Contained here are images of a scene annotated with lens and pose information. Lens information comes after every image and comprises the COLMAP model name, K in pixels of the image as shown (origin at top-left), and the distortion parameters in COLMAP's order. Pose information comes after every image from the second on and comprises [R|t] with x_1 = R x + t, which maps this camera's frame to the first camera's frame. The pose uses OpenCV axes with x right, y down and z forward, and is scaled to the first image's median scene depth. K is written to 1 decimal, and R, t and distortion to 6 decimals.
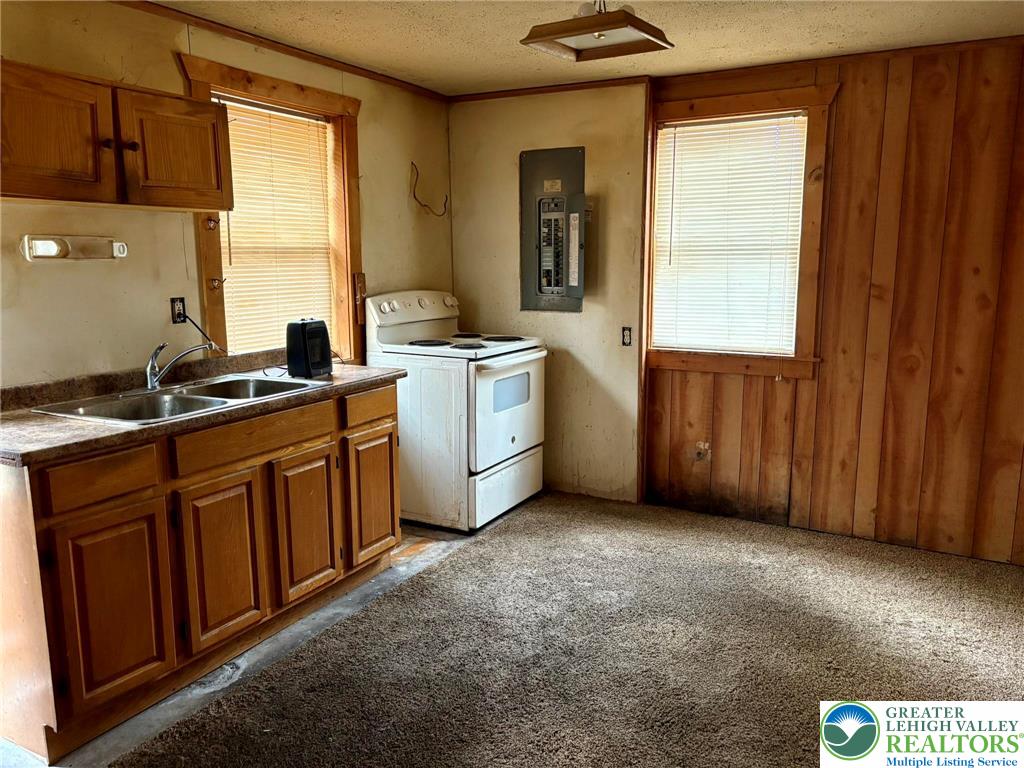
lens RADIAL K [[780.7, 0, 512.0], [0, 780.7, 384.0], [0, 0, 1]] dist [0.007890, -0.004538]
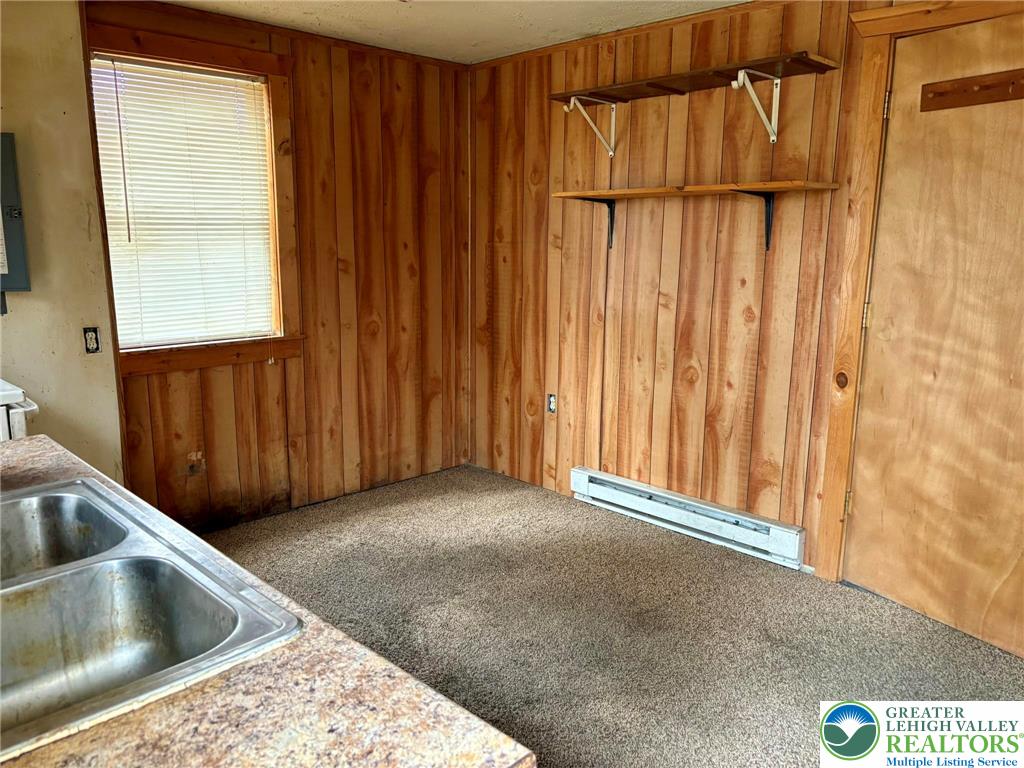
lens RADIAL K [[770.9, 0, 512.0], [0, 770.9, 384.0], [0, 0, 1]] dist [0.043332, -0.044022]
pose [[0.276609, -0.179122, 0.944141, -0.470197], [0.152077, 0.978254, 0.141039, -0.068446], [-0.948873, 0.104570, 0.297835, 0.444006]]
